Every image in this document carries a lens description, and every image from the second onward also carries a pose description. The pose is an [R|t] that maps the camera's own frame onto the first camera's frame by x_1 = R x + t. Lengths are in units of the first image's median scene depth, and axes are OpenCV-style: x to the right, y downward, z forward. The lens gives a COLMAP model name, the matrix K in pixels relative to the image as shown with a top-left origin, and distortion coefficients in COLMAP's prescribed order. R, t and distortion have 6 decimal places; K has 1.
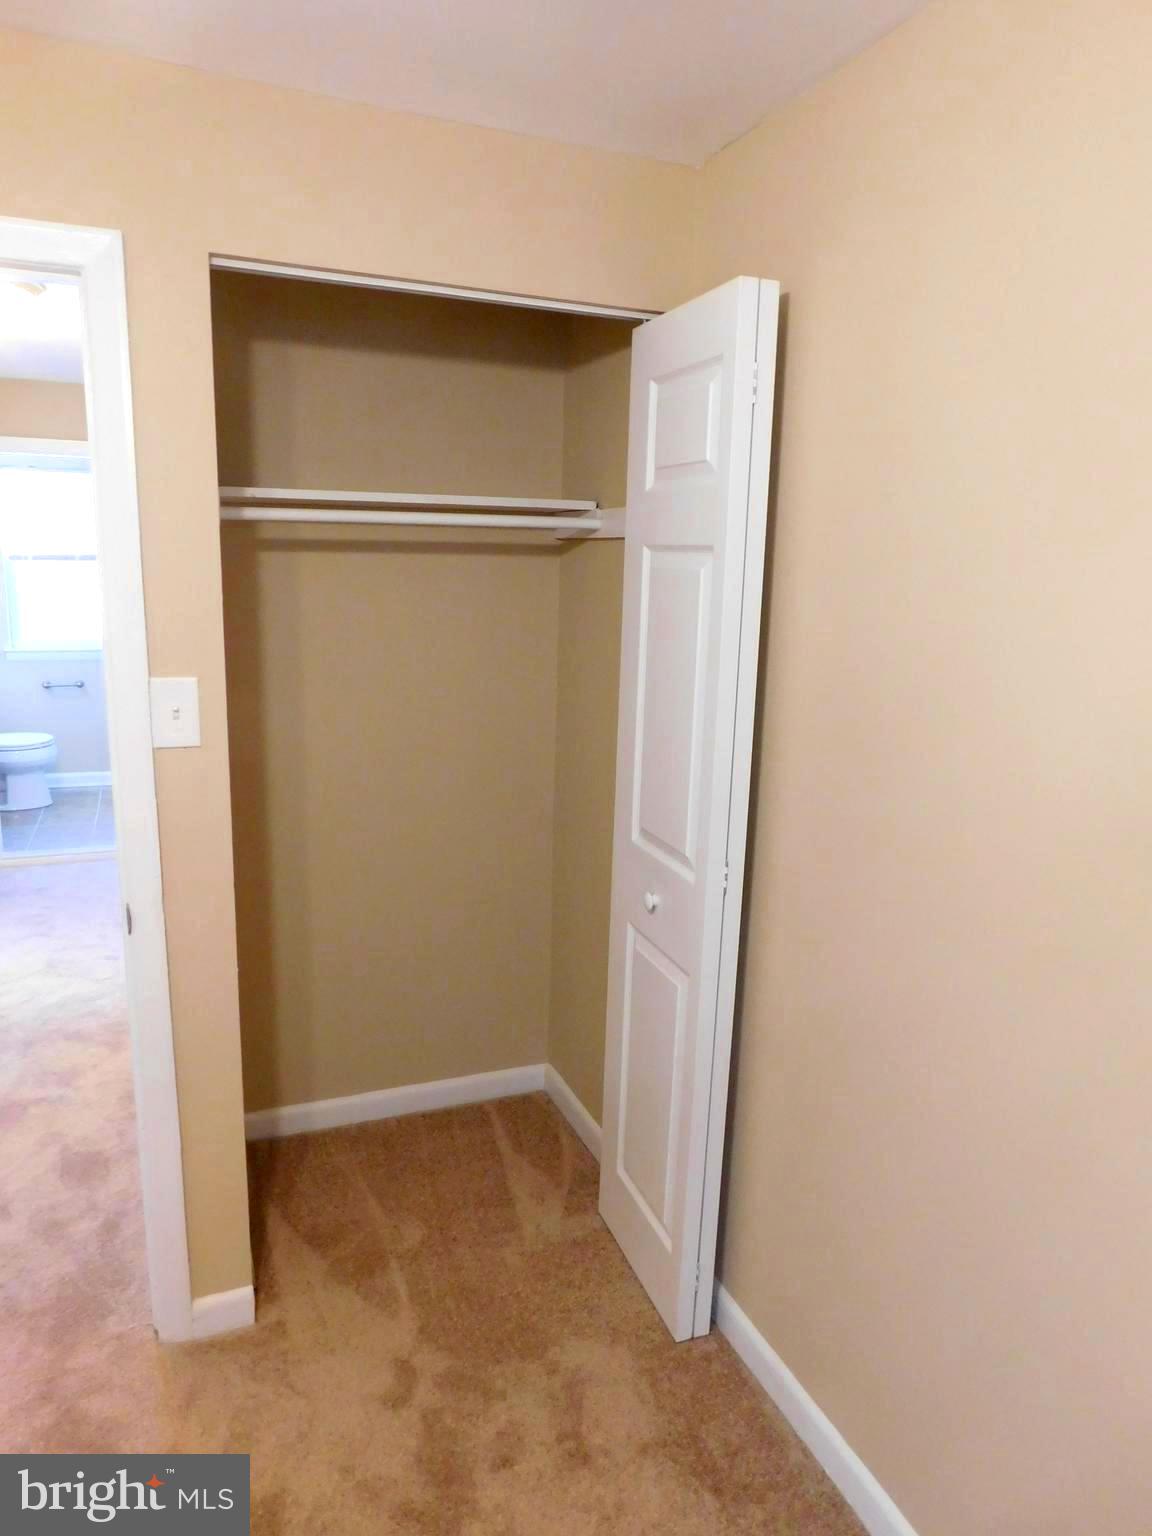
lens RADIAL K [[998.8, 0, 578.3], [0, 998.8, 762.6], [0, 0, 1]] dist [-0.052791, 0.042829]
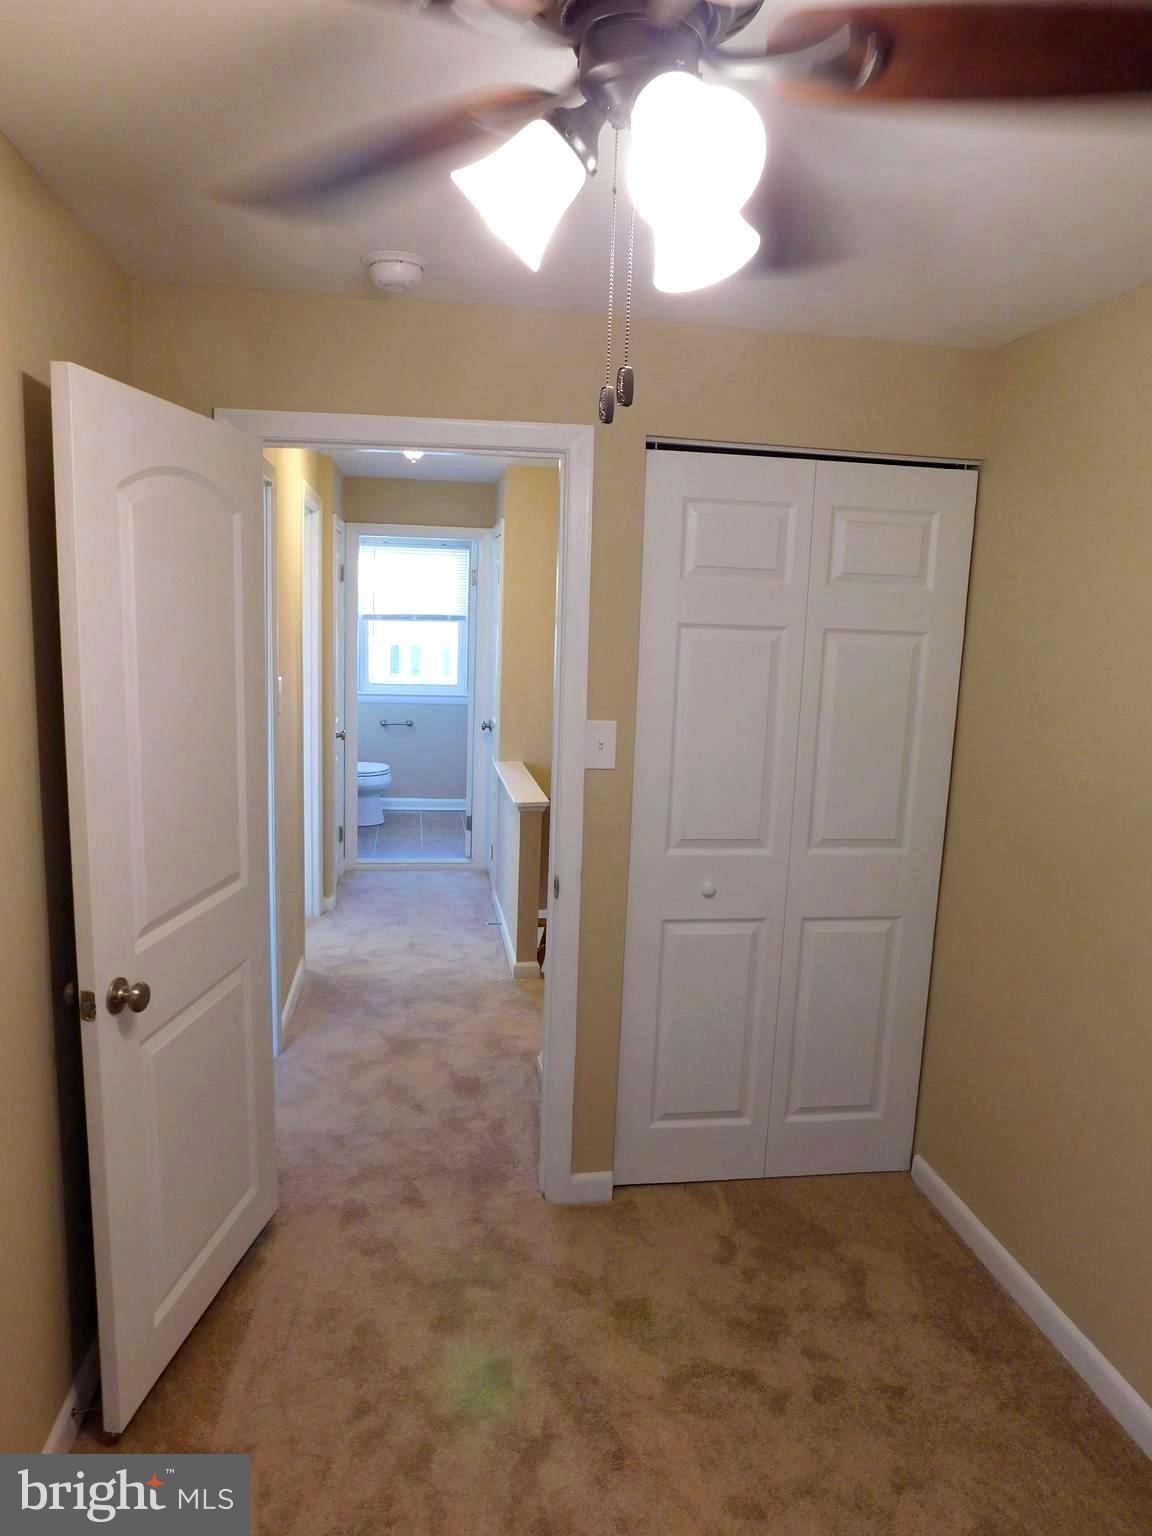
lens RADIAL K [[998.8, 0, 589.2], [0, 998.8, 775.1], [0, 0, 1]] dist [-0.052791, 0.042829]
pose [[0.974208, 0.042474, -0.221618, -0.086308], [-0.051201, 0.998117, -0.033779, 0.038083], [0.219766, 0.044255, 0.974548, -0.368092]]
